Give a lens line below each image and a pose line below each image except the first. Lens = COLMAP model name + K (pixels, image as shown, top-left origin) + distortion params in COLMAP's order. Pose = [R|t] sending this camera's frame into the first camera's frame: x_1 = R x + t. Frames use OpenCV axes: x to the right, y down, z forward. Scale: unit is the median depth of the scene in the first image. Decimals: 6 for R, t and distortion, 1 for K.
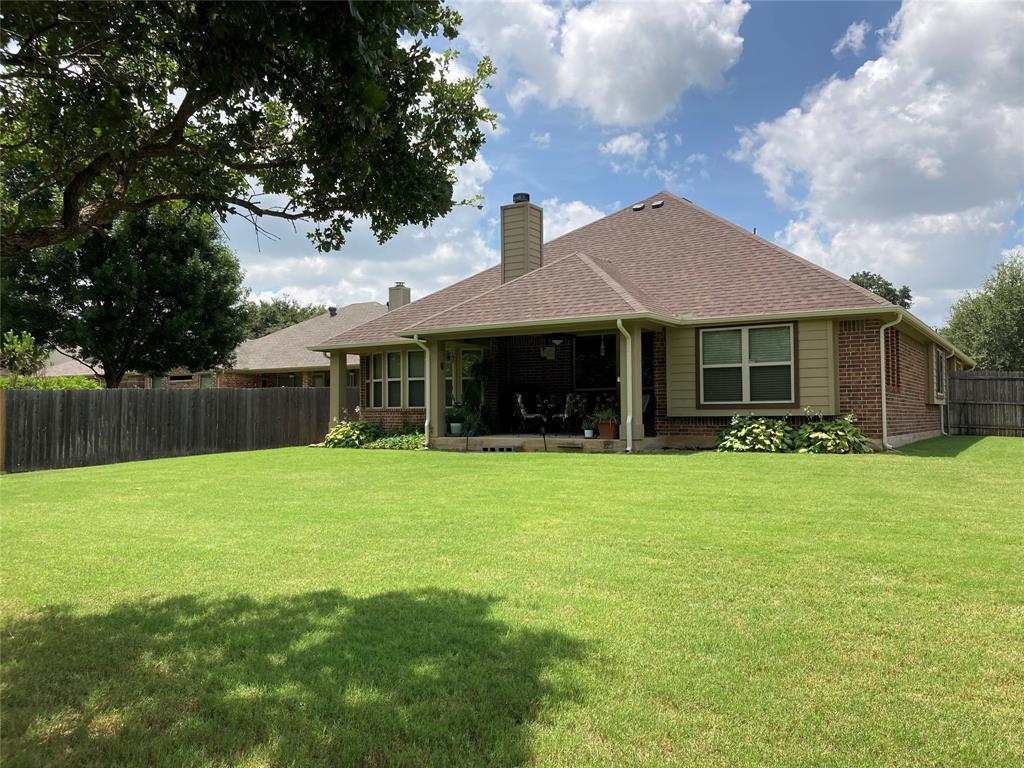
lens RADIAL K [[838.8, 0, 511.6], [0, 838.8, 381.2], [0, 0, 1]] dist [0.033274, -0.031203]
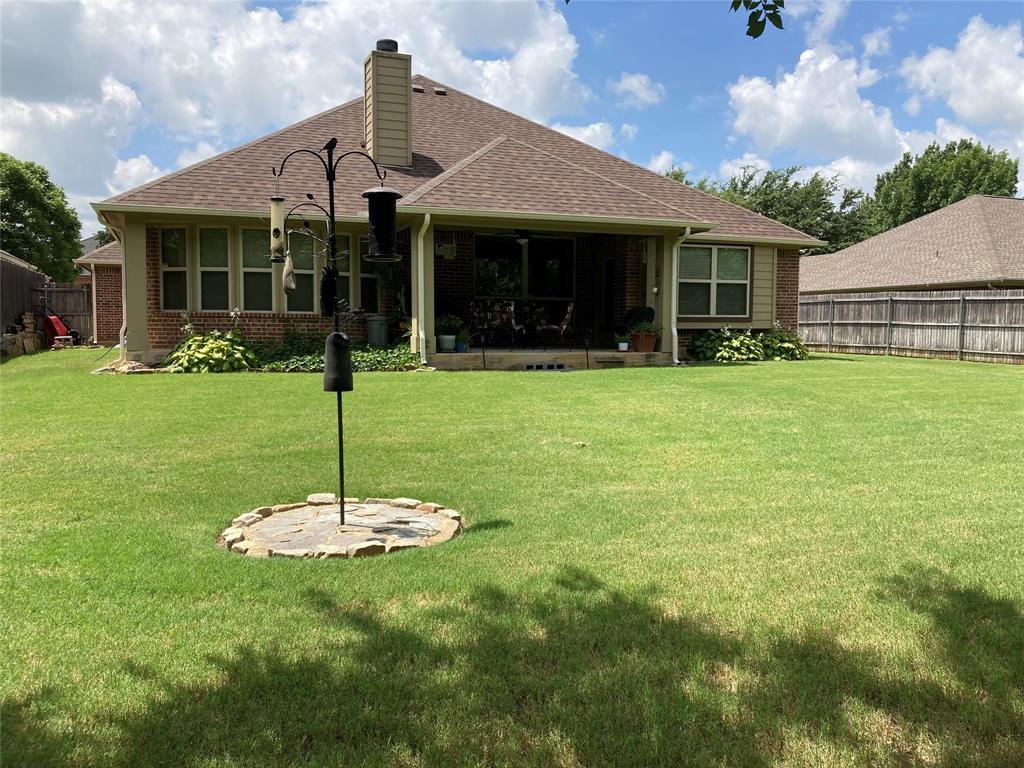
lens RADIAL K [[838.8, 0, 511.4], [0, 838.8, 386.8], [0, 0, 1]] dist [0.033274, -0.031203]
pose [[0.601881, -0.048227, 0.797128, -0.745940], [-0.040263, 0.995073, 0.090603, 0.027951], [-0.797570, -0.086627, 0.596973, 0.547512]]
